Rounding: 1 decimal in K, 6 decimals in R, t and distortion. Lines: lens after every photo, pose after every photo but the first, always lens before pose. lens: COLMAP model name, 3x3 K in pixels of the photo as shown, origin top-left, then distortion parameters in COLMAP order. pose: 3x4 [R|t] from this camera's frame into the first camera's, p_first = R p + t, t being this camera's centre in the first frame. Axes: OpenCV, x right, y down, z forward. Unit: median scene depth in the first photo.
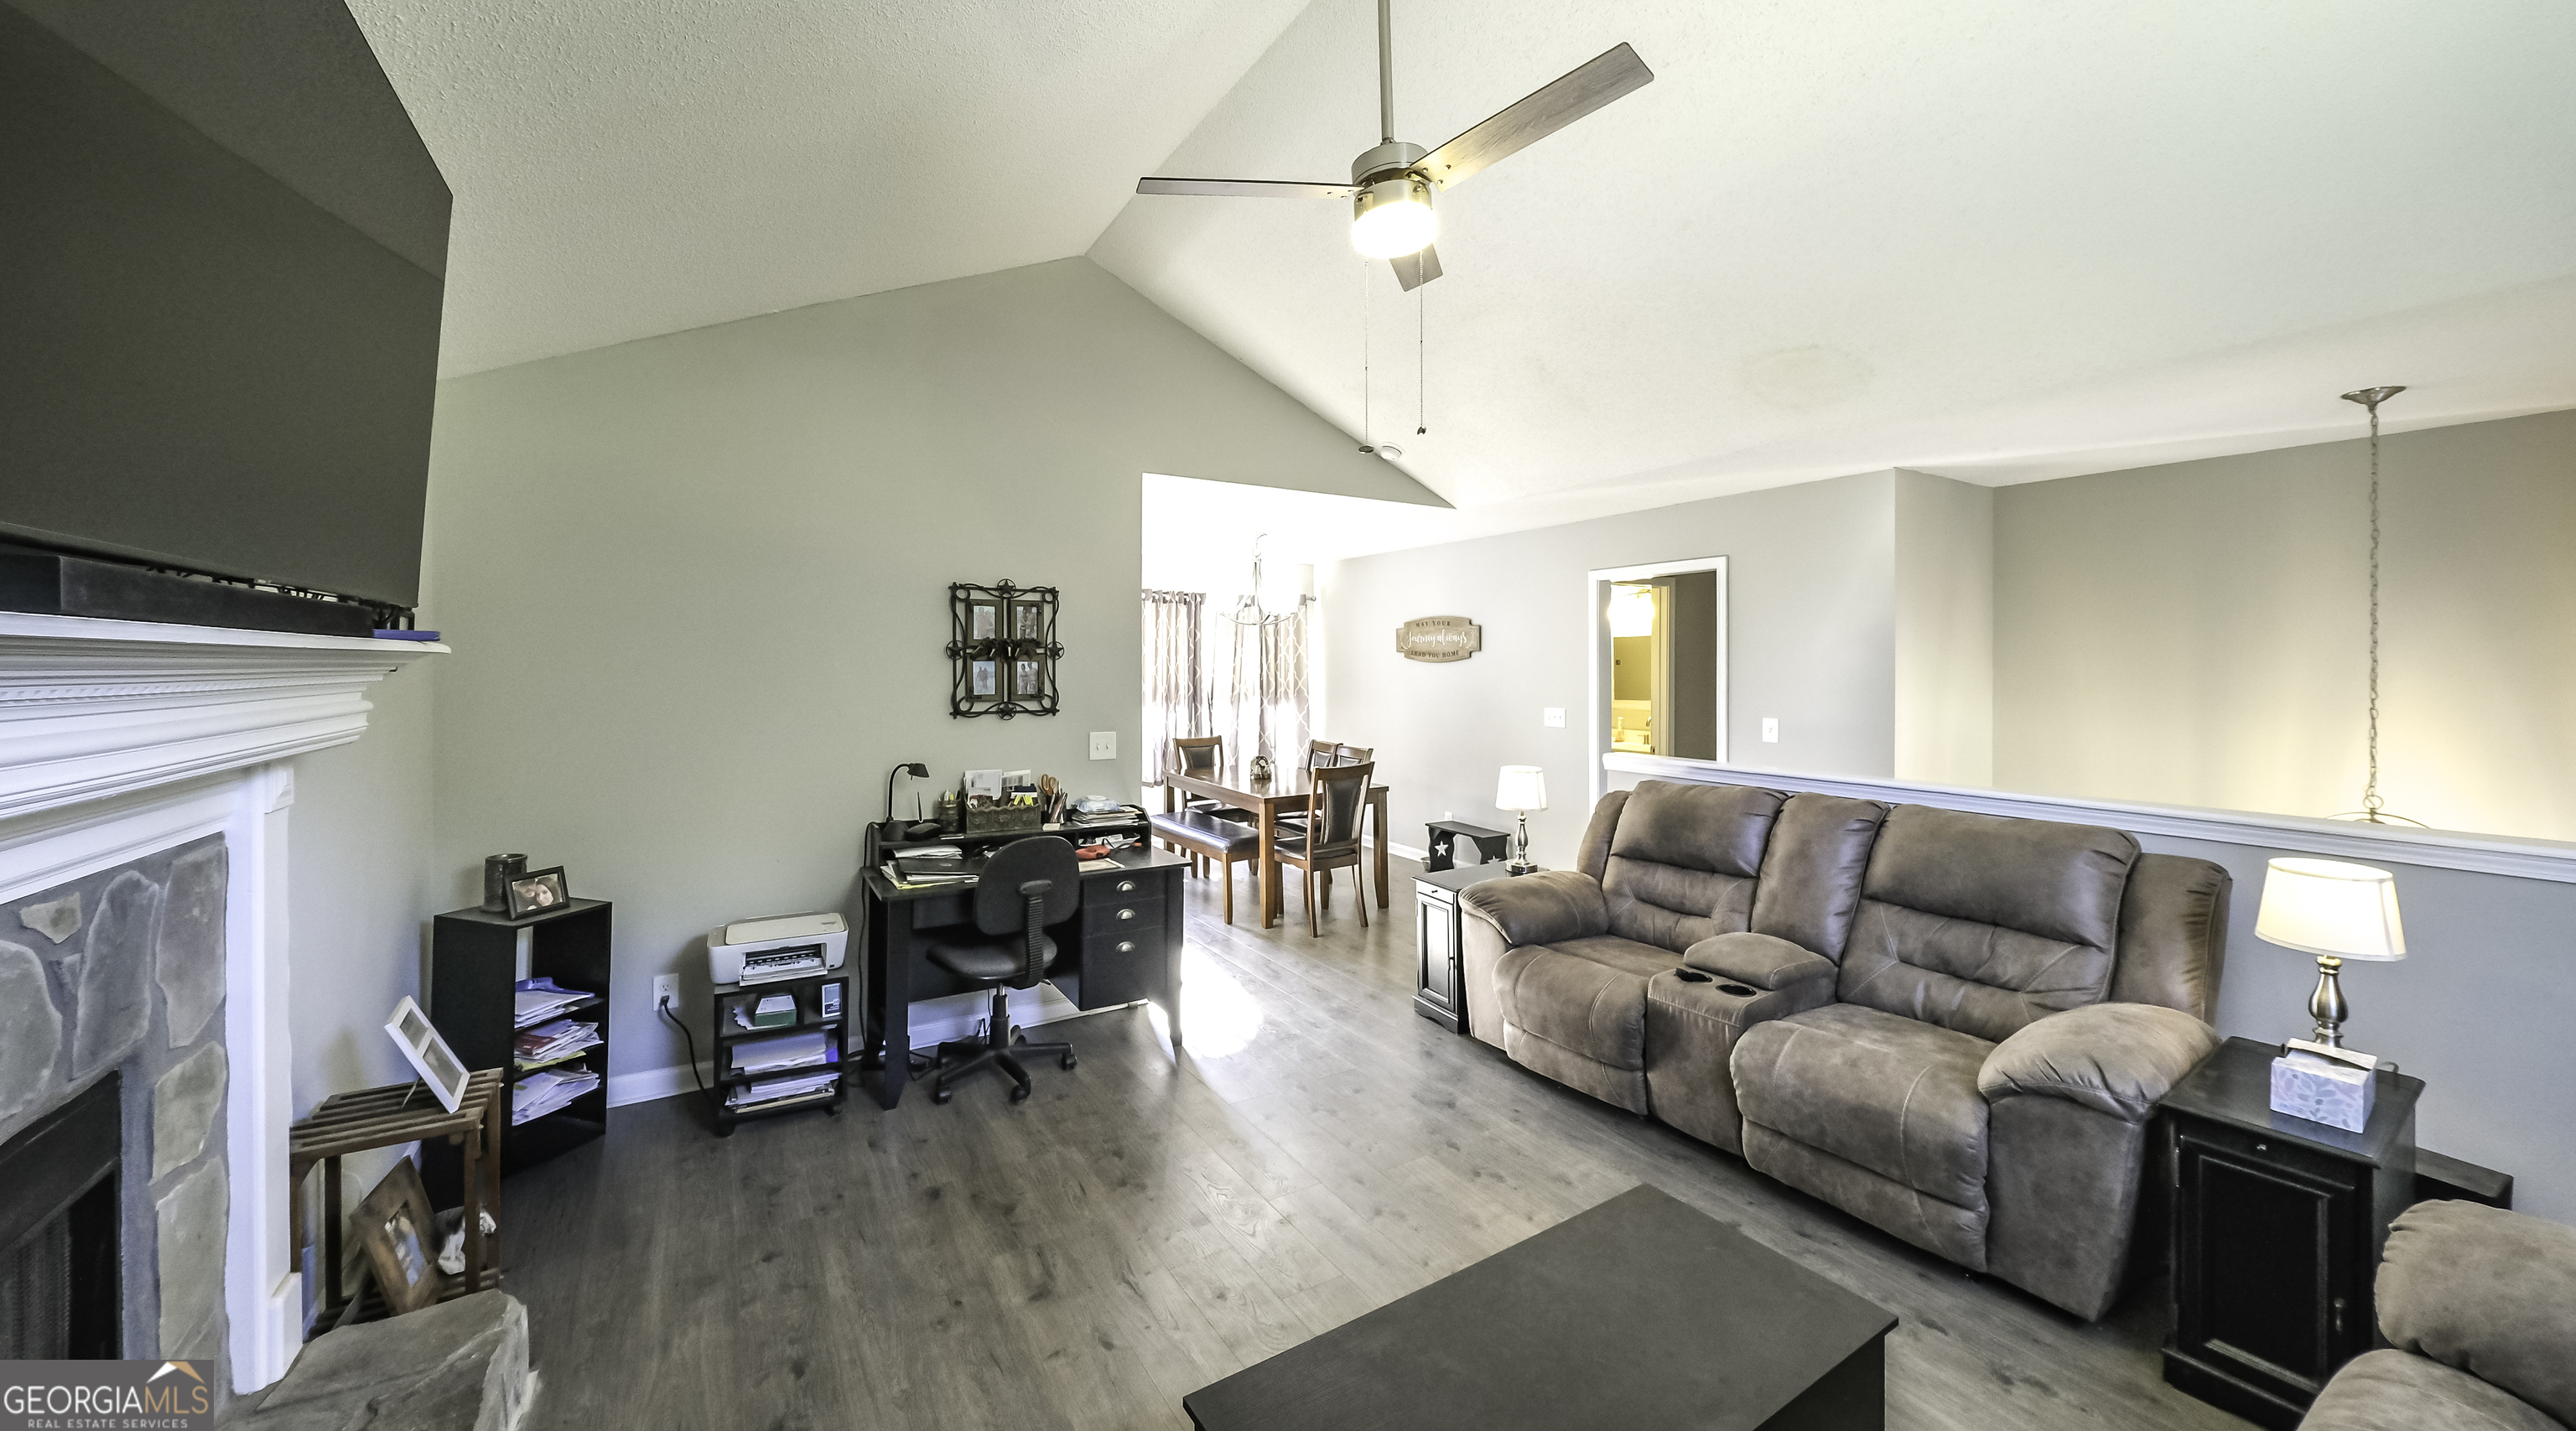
lens RADIAL K [[946.8, 0, 1288.1], [0, 946.8, 651.3], [0, 0, 1]] dist [0.000568, 0.000074]
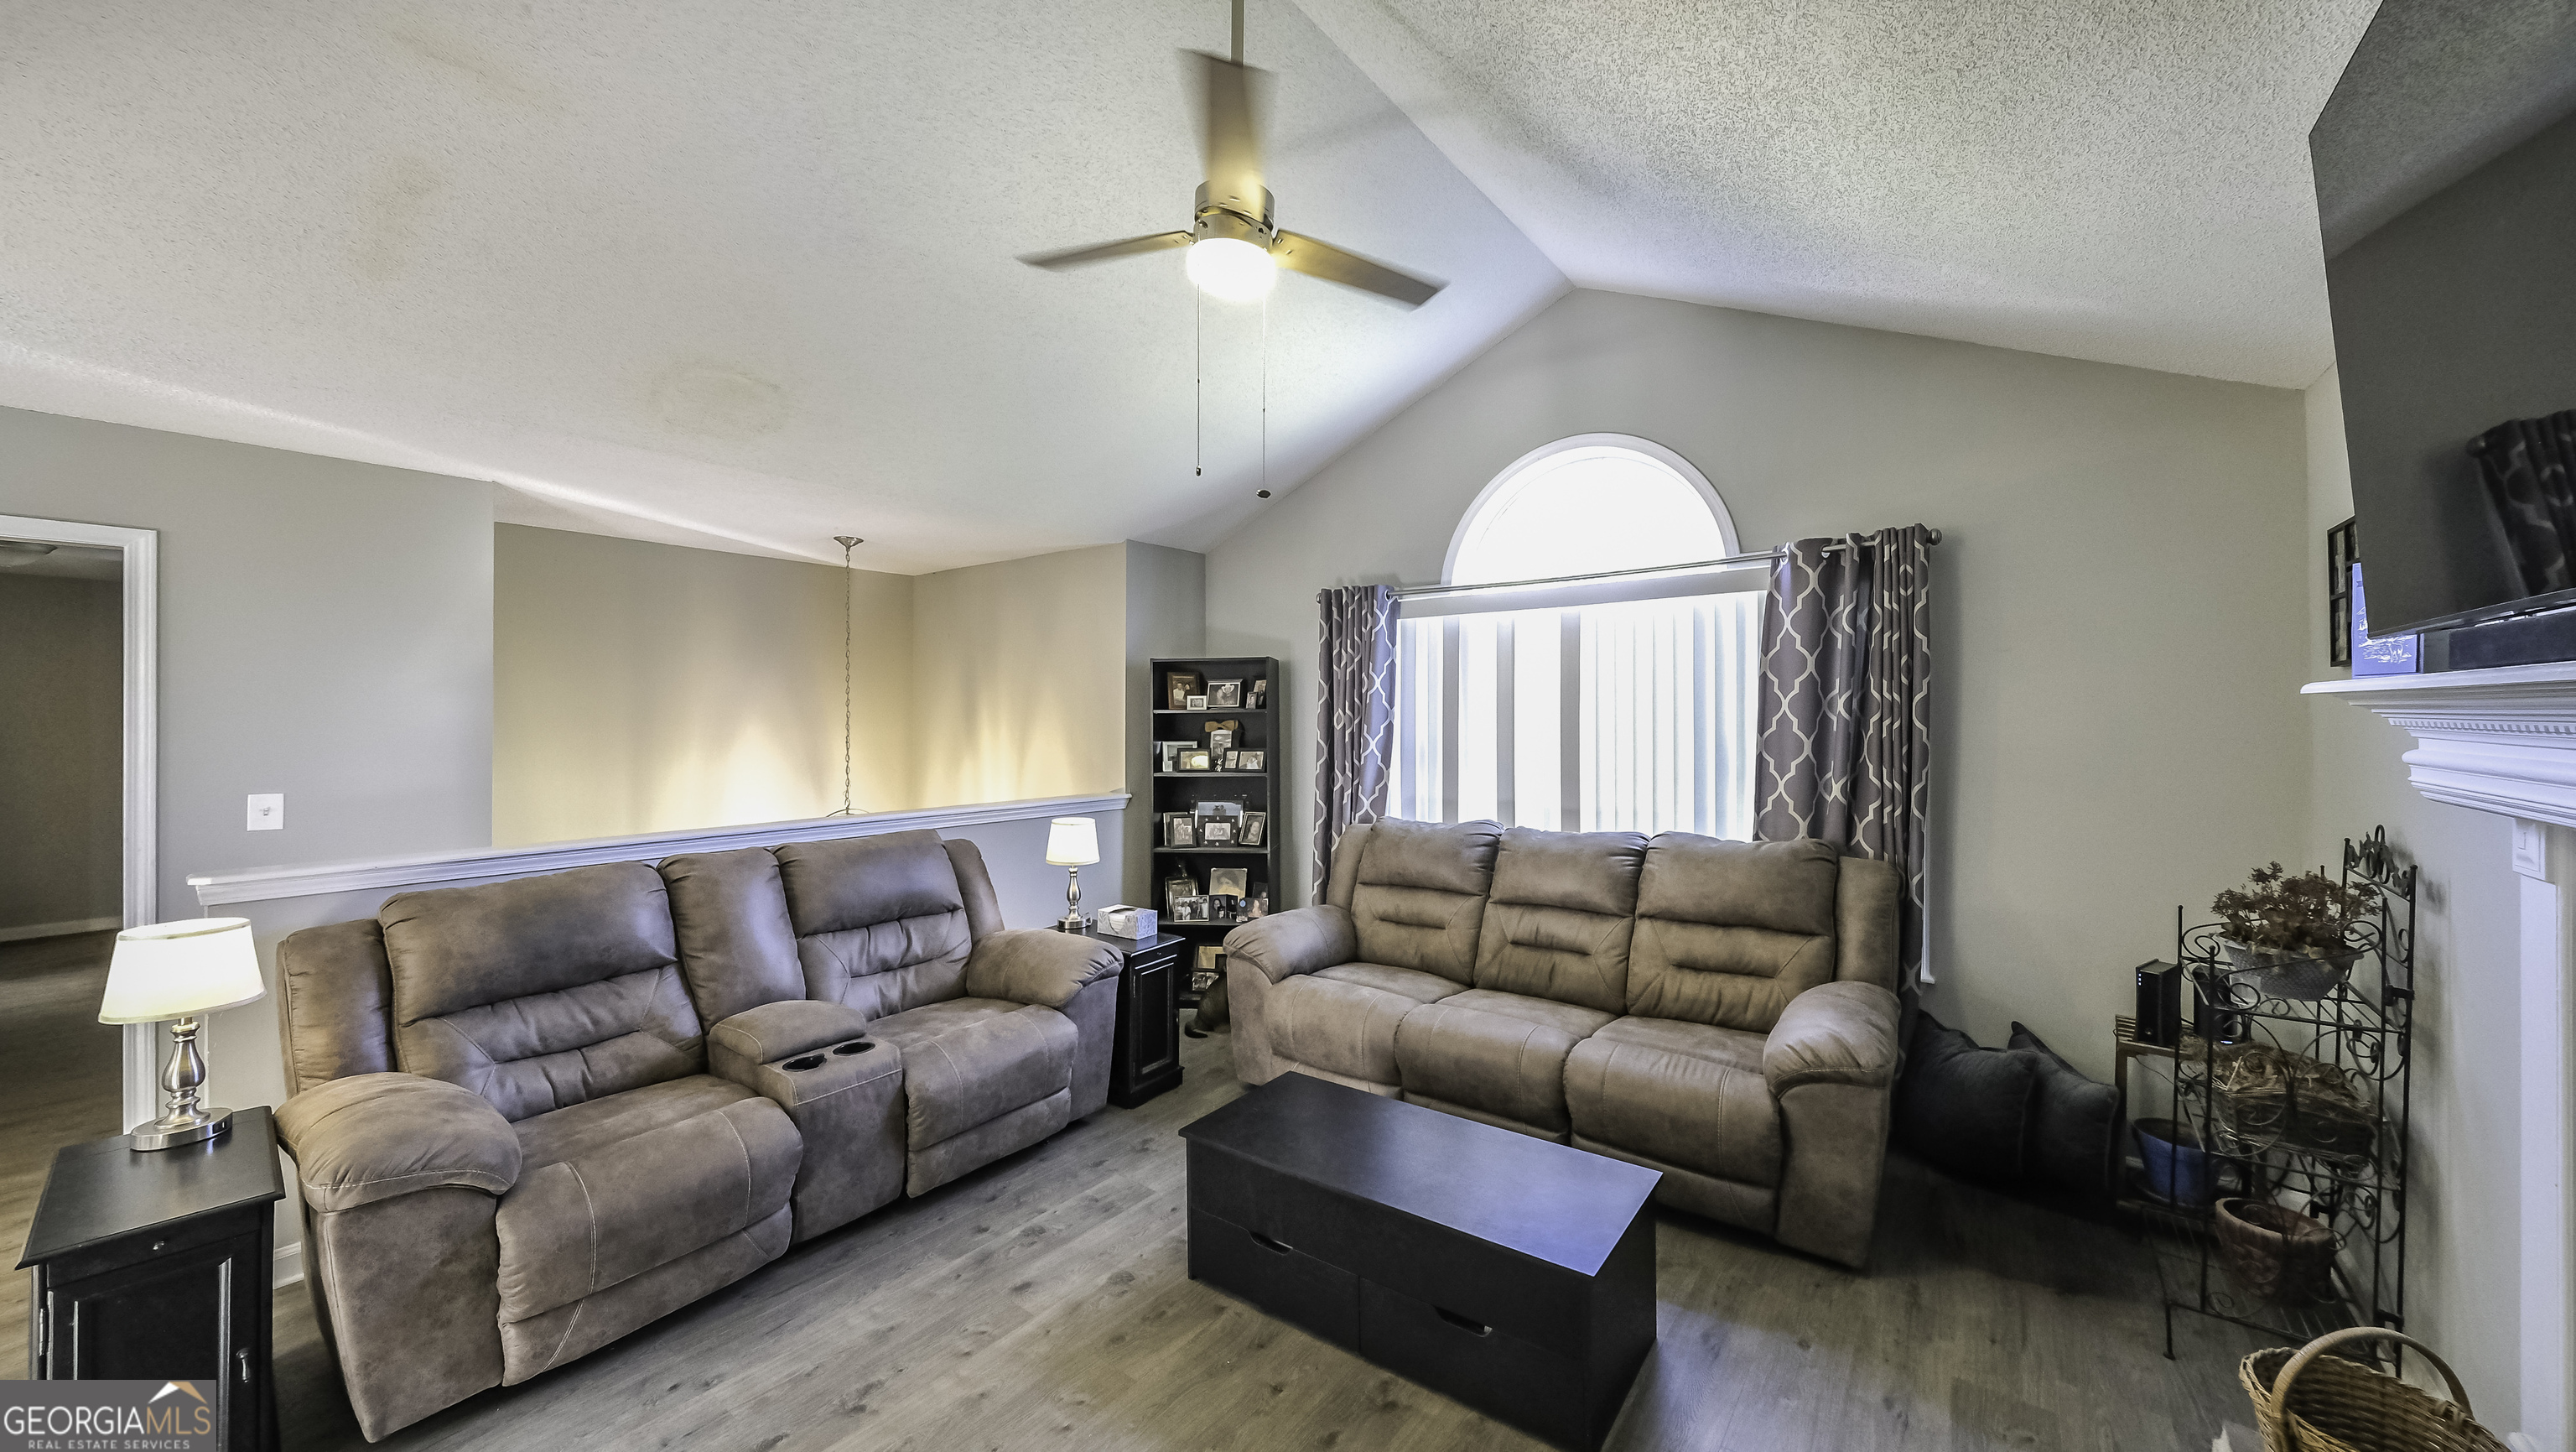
lens RADIAL K [[910.3, 0, 1294.7], [0, 910.3, 687.4], [0, 0, 1]] dist [0.000877, 0.000048]
pose [[-0.344025, 0.027836, 0.938548, -0.548500], [-0.011360, 0.999364, -0.033804, 0.014372], [-0.938892, -0.022292, -0.343490, 0.871263]]
